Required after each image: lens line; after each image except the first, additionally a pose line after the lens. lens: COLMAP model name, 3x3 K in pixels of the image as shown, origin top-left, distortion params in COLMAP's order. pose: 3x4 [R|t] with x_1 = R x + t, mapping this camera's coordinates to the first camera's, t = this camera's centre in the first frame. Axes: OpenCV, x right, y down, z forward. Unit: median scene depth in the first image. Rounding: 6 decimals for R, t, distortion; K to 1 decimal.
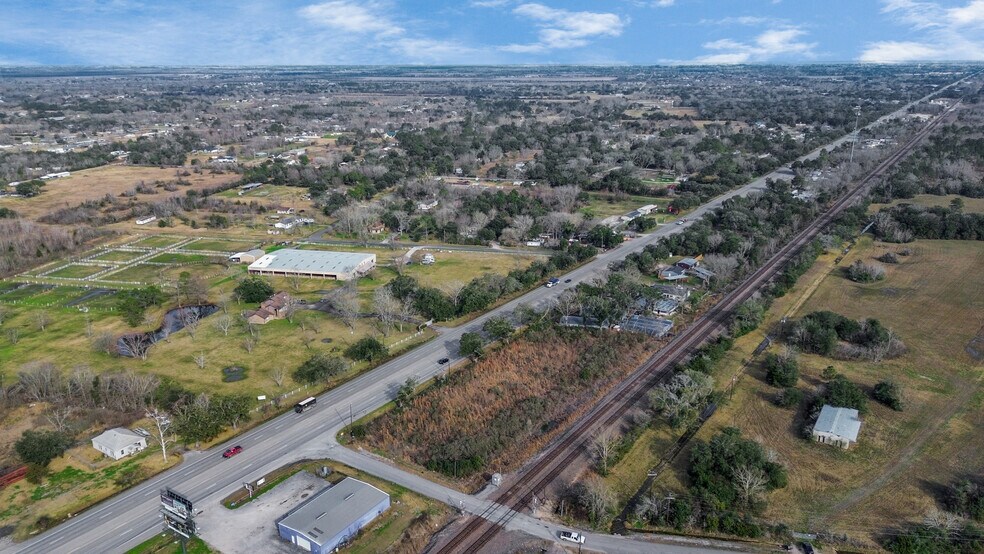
lens RADIAL K [[687.0, 0, 492.0], [0, 687.0, 277.0], [0, 0, 1]] dist [0.168754, -0.424145]
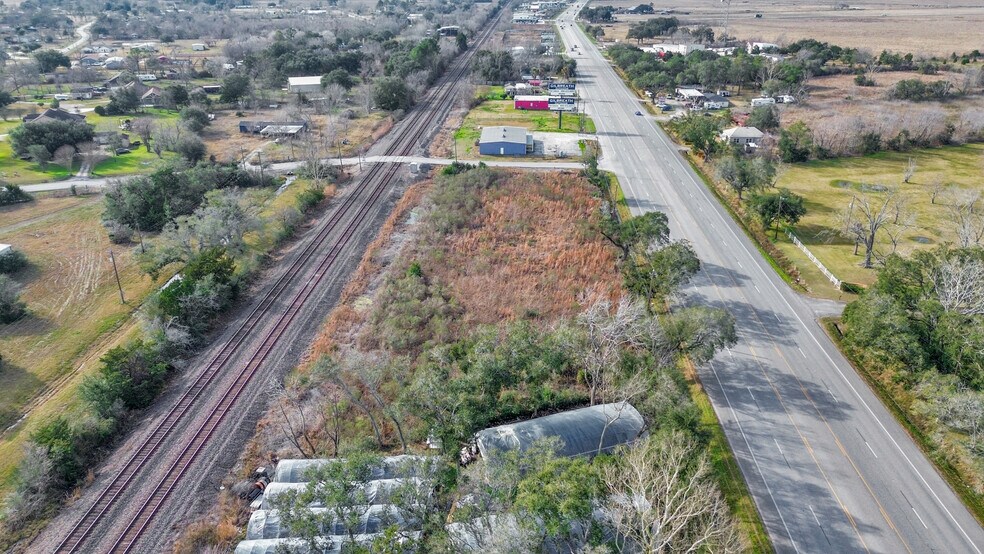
lens RADIAL K [[694.0, 0, 492.0], [0, 694.0, 277.0], [0, 0, 1]] dist [0.072119, -0.069712]
pose [[-0.849643, 0.215851, -0.481161, 0.317745], [-0.151555, 0.773965, 0.614824, -0.174917], [0.505112, 0.595303, -0.624881, 1.285372]]
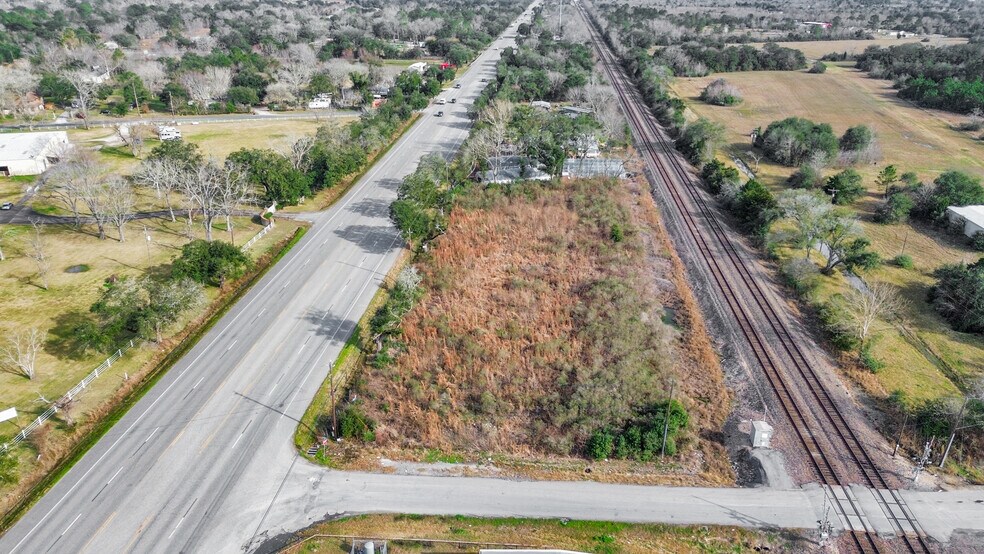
lens RADIAL K [[694.0, 0, 492.0], [0, 694.0, 277.0], [0, 0, 1]] dist [0.072119, -0.069712]
pose [[0.866573, -0.184658, 0.463630, -0.236312], [0.134193, 0.981029, 0.139911, 0.074098], [-0.480670, -0.059027, 0.874913, 0.490289]]
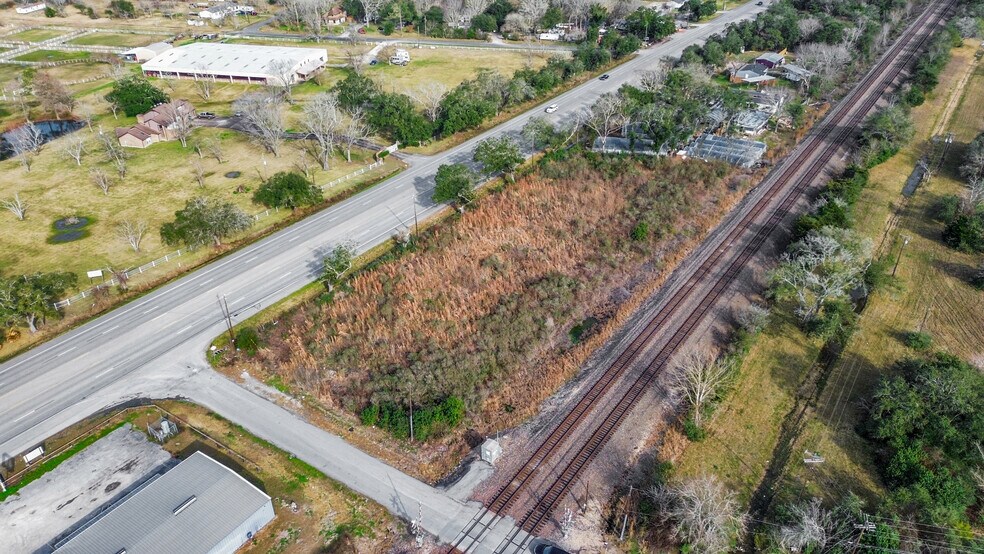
lens RADIAL K [[694.0, 0, 492.0], [0, 694.0, 277.0], [0, 0, 1]] dist [0.072119, -0.069712]
pose [[0.999979, -0.001193, -0.006304, 0.007976], [0.002691, 0.969948, 0.243296, 0.028100], [0.005824, -0.243308, 0.969932, 0.374765]]
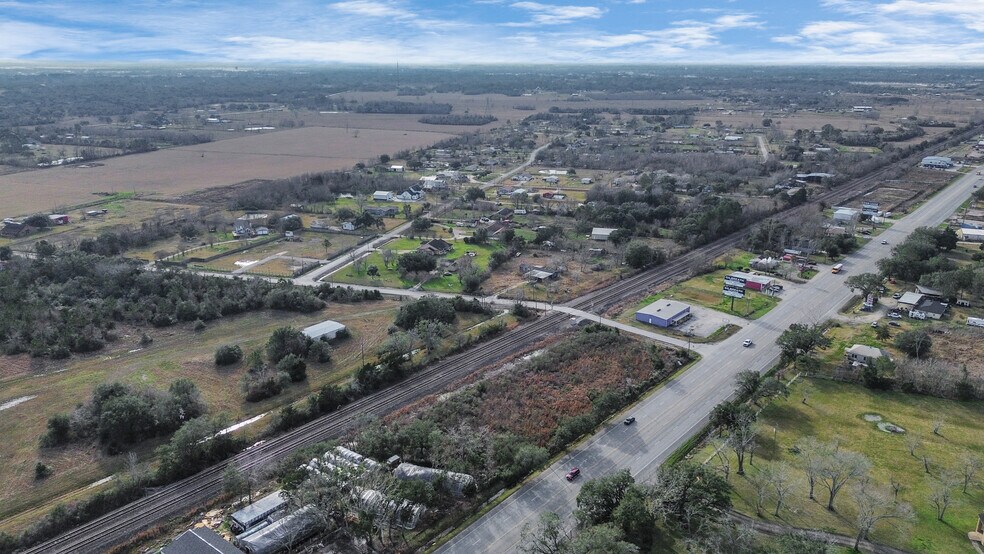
lens RADIAL K [[694.0, 0, 492.0], [0, 694.0, 277.0], [0, 0, 1]] dist [0.072119, -0.069712]
pose [[-0.995164, -0.023218, 0.095444, 0.030793], [0.034267, 0.828556, 0.558857, -0.492884], [-0.092056, 0.559425, -0.823753, 1.614012]]
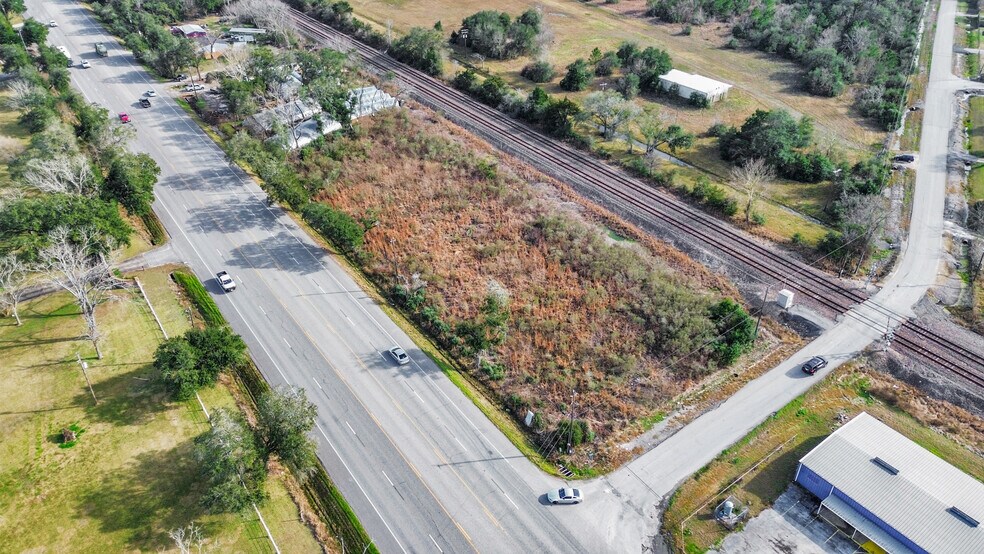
lens RADIAL K [[694.0, 0, 492.0], [0, 694.0, 277.0], [0, 0, 1]] dist [0.072119, -0.069712]
pose [[0.333162, -0.524342, 0.783626, -0.409417], [0.279112, 0.848703, 0.449221, -0.064670], [-0.900611, 0.069056, 0.429105, 0.682154]]
